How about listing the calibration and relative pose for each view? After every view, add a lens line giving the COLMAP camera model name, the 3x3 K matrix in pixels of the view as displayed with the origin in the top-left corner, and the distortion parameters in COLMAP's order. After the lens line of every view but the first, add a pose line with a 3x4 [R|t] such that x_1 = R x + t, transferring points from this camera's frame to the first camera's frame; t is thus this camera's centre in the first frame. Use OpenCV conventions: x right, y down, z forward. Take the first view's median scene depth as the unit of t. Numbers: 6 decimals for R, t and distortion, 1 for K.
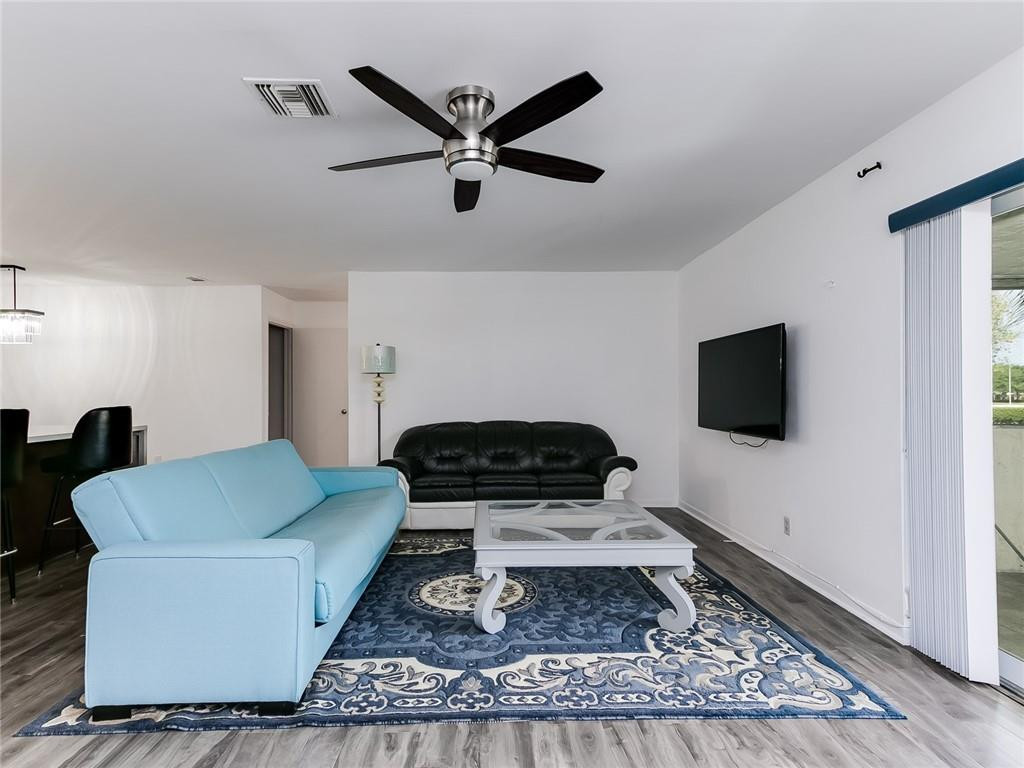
lens RADIAL K [[522.4, 0, 486.0], [0, 522.4, 386.0], [0, 0, 1]] dist [0.021929, -0.001287]
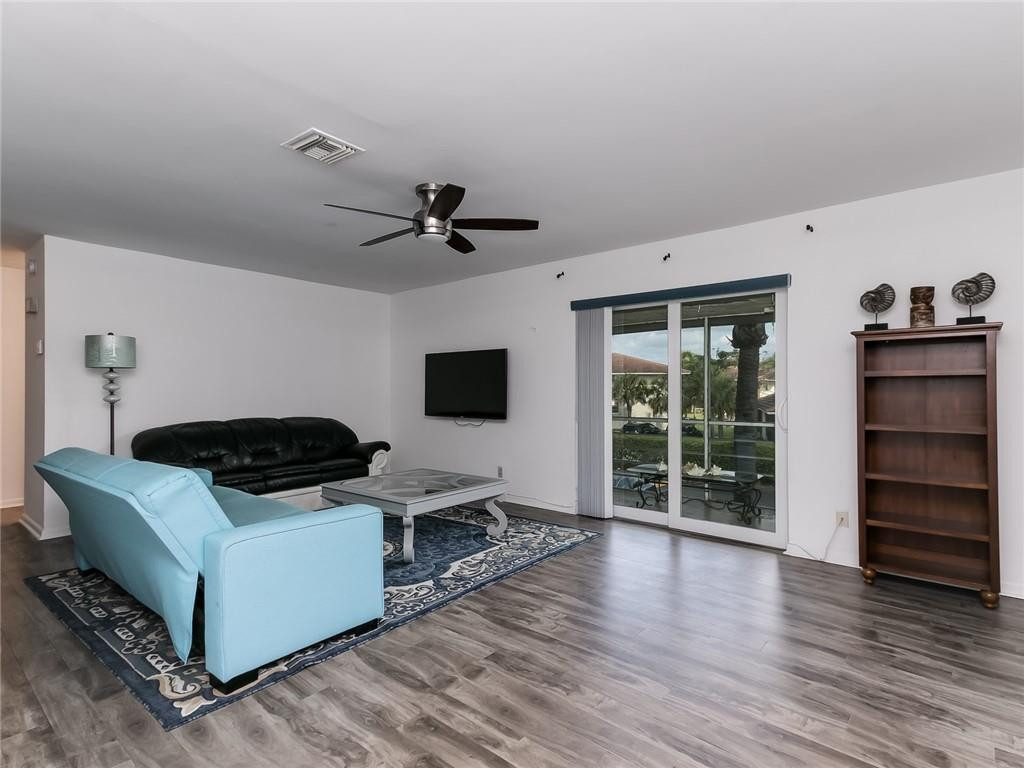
lens RADIAL K [[533.0, 0, 512.0], [0, 533.0, 384.0], [0, 0, 1]] dist [0.011751, -0.000012]
pose [[0.637548, 0.007729, 0.770371, -0.979941], [-0.010343, 0.999945, -0.001473, -0.007465], [-0.770341, -0.007029, 0.637594, -0.116487]]
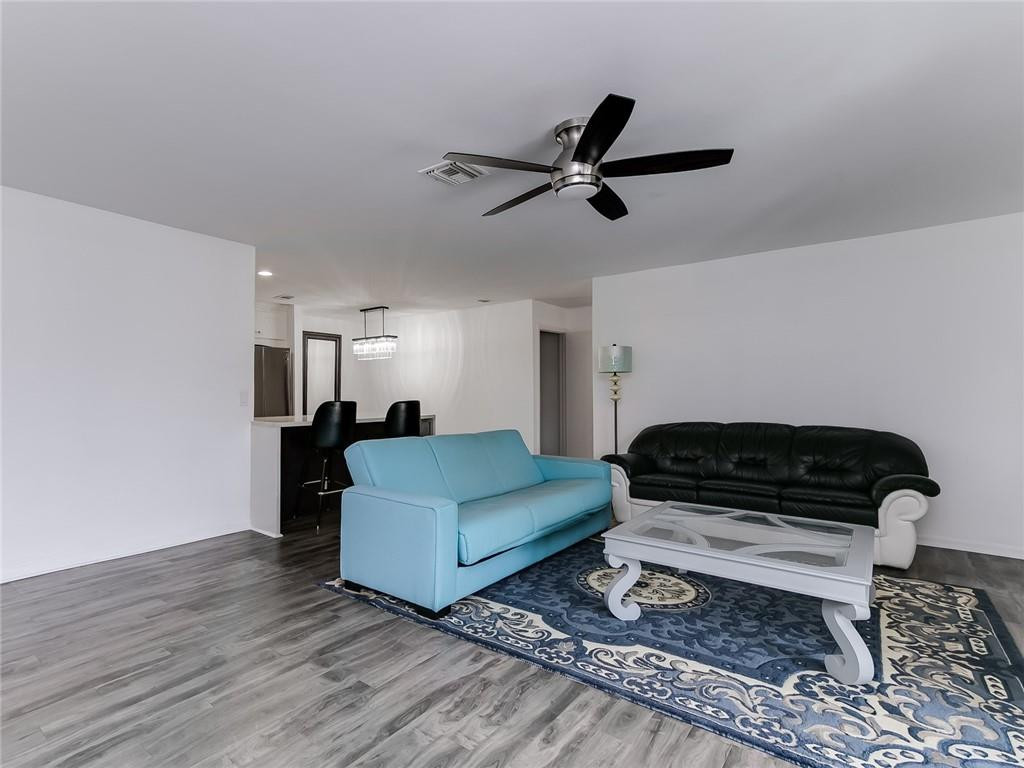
lens RADIAL K [[522.2, 0, 444.2], [0, 522.2, 387.4], [0, 0, 1]] dist [0.015695, 0.000086]
pose [[0.759506, -0.004535, -0.650485, 0.455138], [0.009143, 0.999951, 0.003704, -0.002114], [0.650436, -0.008761, 0.759510, -0.030048]]
